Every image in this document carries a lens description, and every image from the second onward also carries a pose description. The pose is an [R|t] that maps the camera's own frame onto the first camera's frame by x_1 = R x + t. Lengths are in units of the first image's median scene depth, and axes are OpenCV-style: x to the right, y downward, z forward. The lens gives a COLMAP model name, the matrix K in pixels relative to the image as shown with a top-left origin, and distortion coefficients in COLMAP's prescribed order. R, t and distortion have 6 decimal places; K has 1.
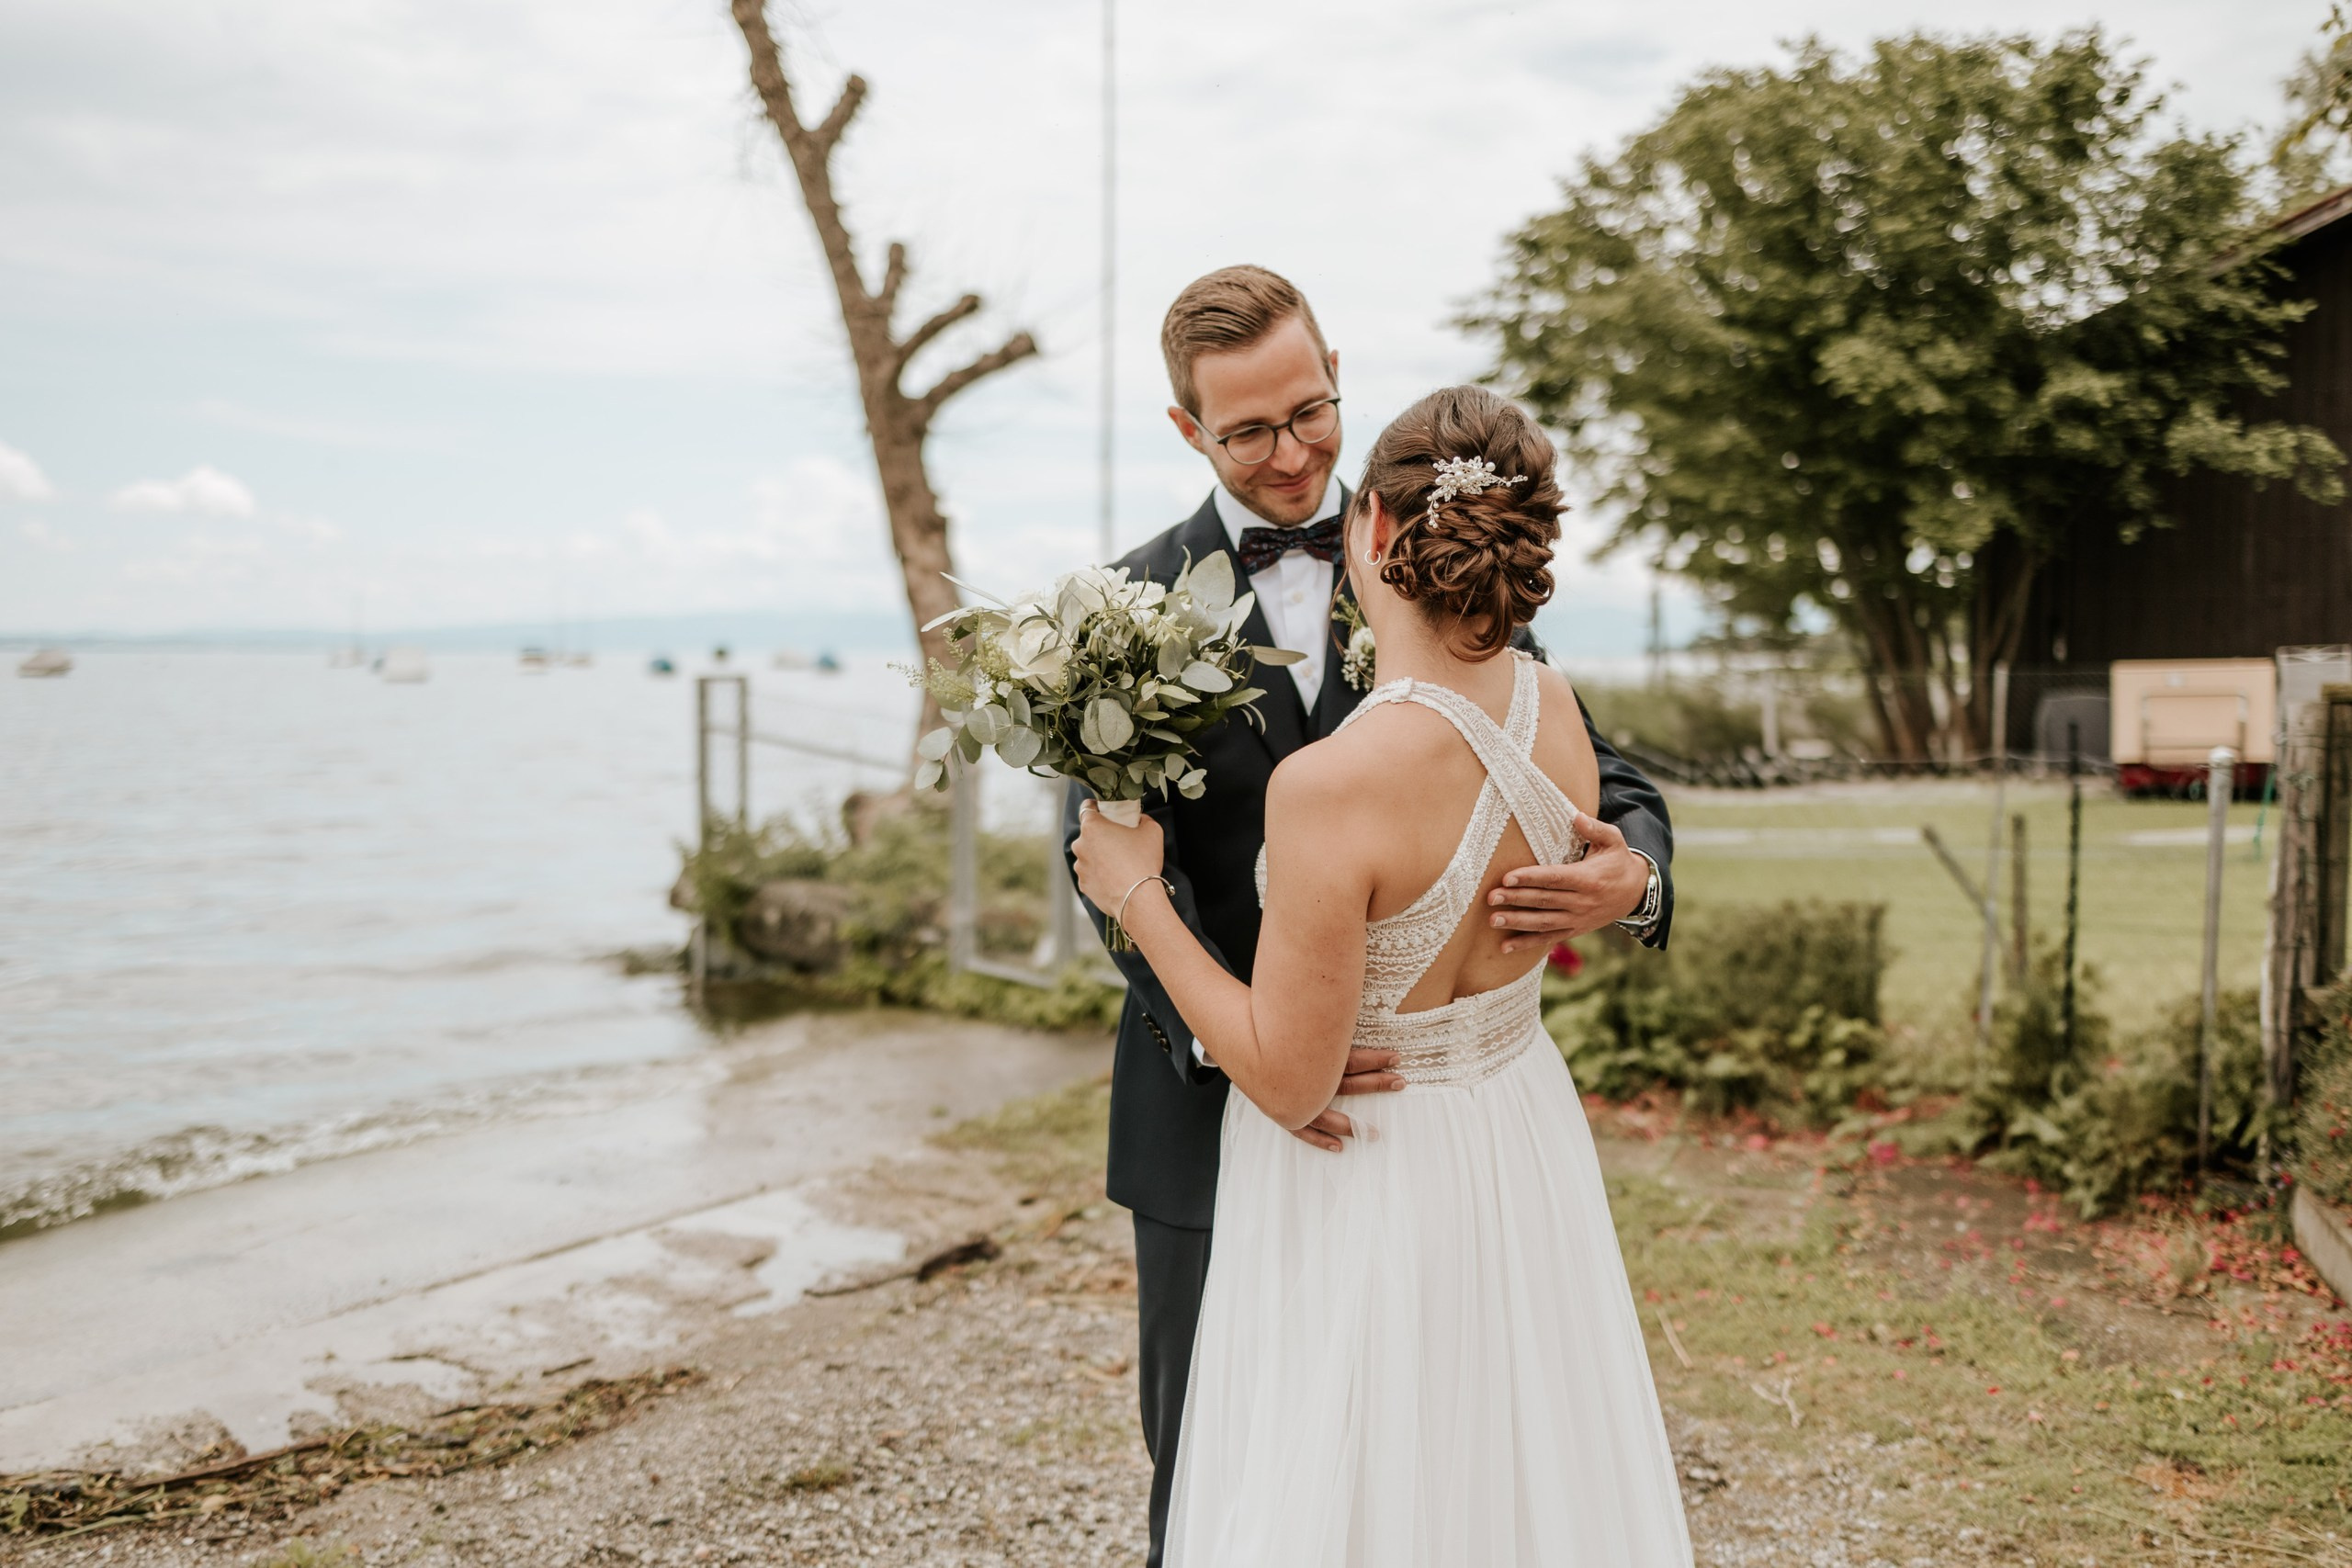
lens RADIAL K [[2412.9, 0, 1114.2], [0, 2412.9, 770.6], [0, 0, 1]] dist [0.053202, 0.012592]
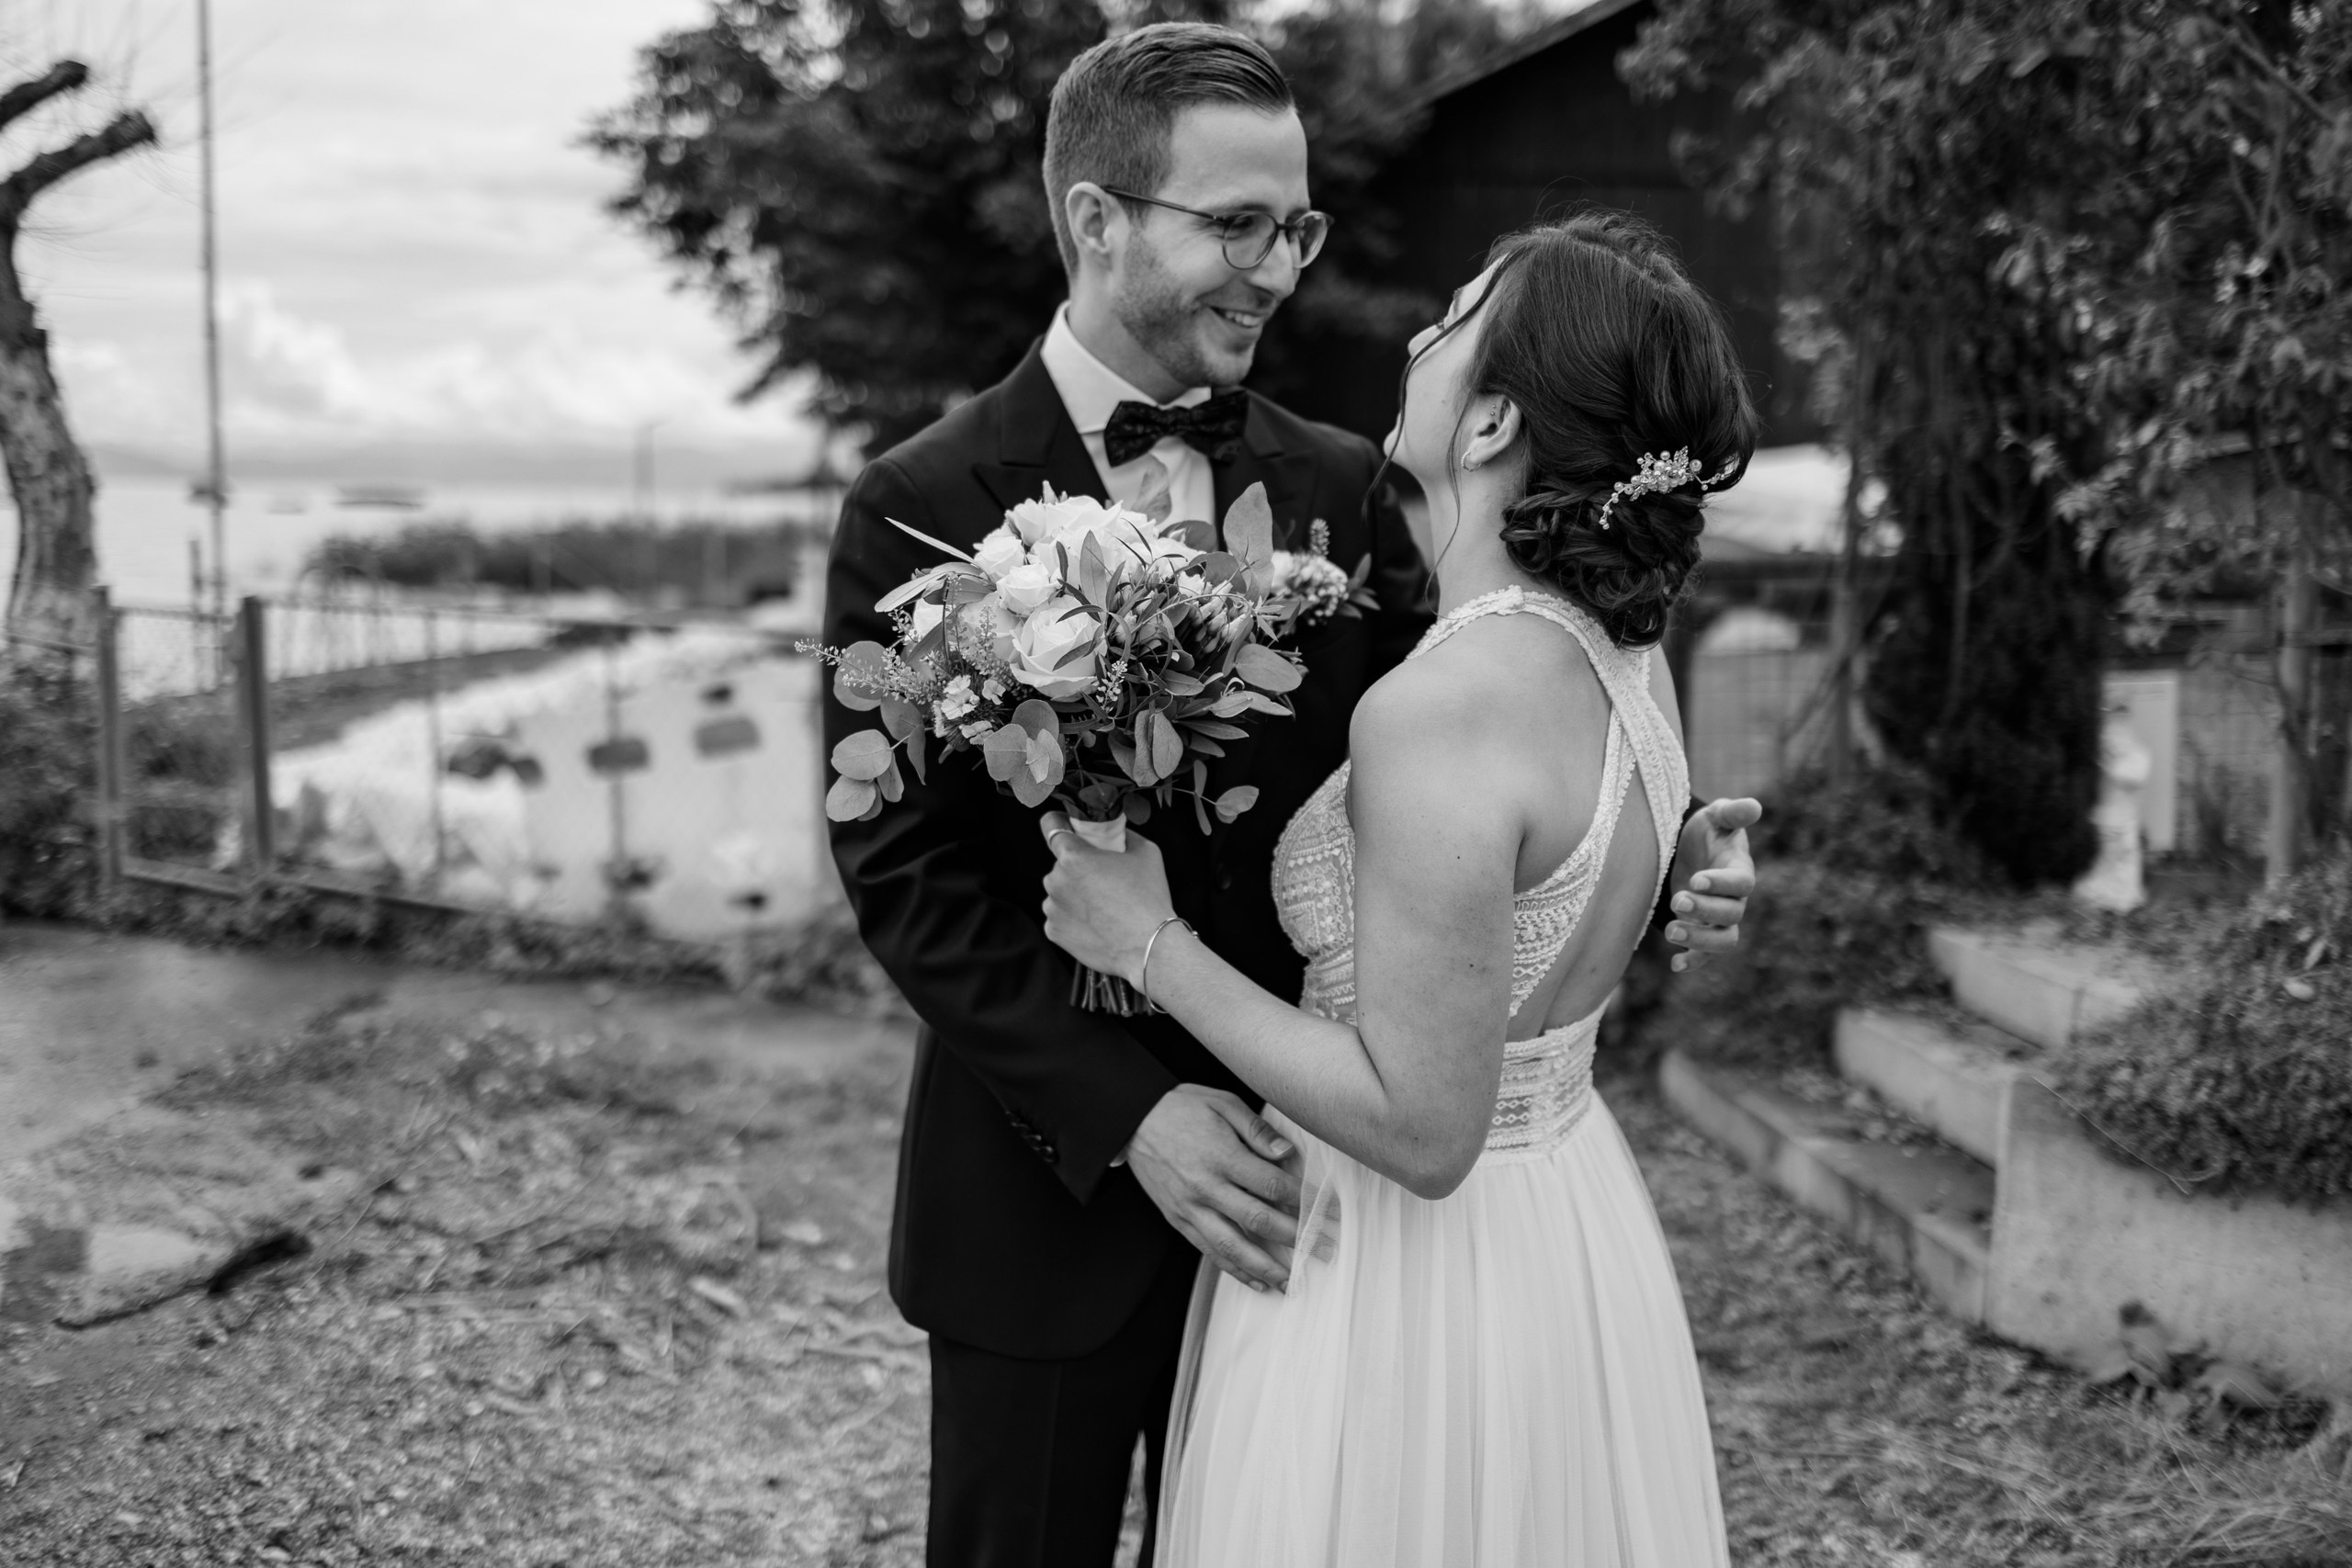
lens RADIAL K [[2458.2, 0, 1176.0], [0, 2458.2, 784.0], [0, 0, 1]] dist [0.057951, -0.014247]
pose [[0.927331, -0.029869, 0.373049, -0.077265], [0.004188, 0.997576, 0.069464, -0.015204], [-0.374220, -0.062854, 0.925208, 0.103468]]
